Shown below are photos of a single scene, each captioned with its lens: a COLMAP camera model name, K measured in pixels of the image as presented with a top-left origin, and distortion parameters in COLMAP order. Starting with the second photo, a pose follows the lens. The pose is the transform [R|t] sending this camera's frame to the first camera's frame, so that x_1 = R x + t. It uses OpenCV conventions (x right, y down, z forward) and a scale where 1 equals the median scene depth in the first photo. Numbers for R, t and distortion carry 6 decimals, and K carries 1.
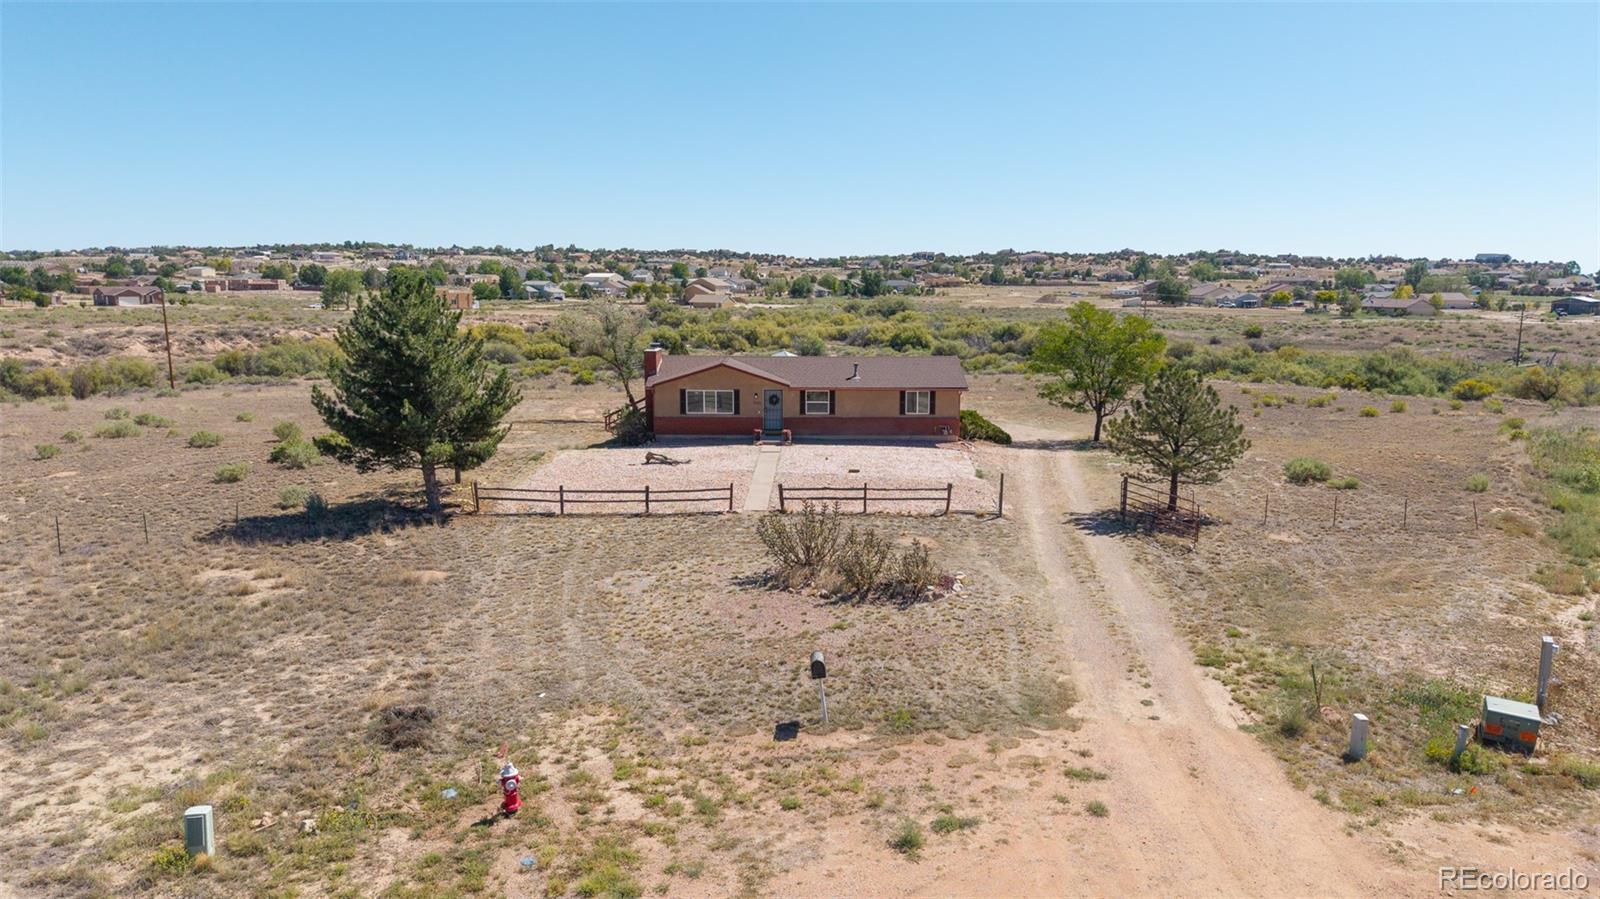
lens RADIAL K [[1066.6, 0, 804.8], [0, 1066.6, 461.0], [0, 0, 1]] dist [0.038676, -0.047151]
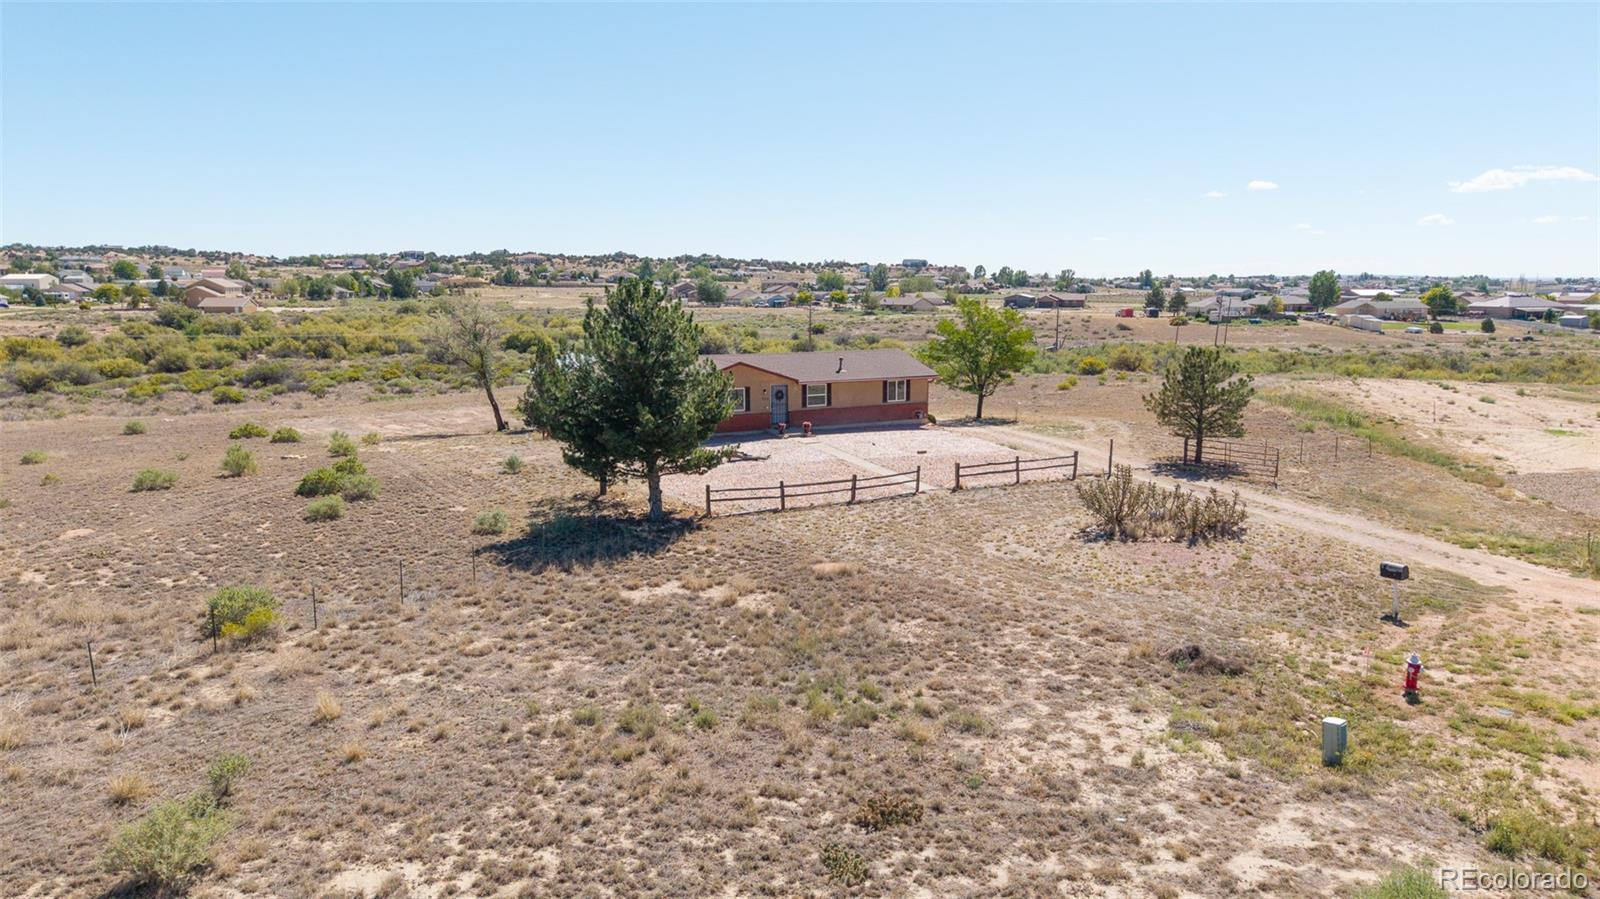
lens RADIAL K [[1066.6, 0, 807.9], [0, 1066.6, 449.5], [0, 0, 1]] dist [0.038676, -0.047151]
pose [[0.888921, -0.073076, 0.452193, -0.578507], [0.078376, 0.996899, 0.007032, -0.010983], [-0.451305, 0.029190, 0.891892, 0.066277]]
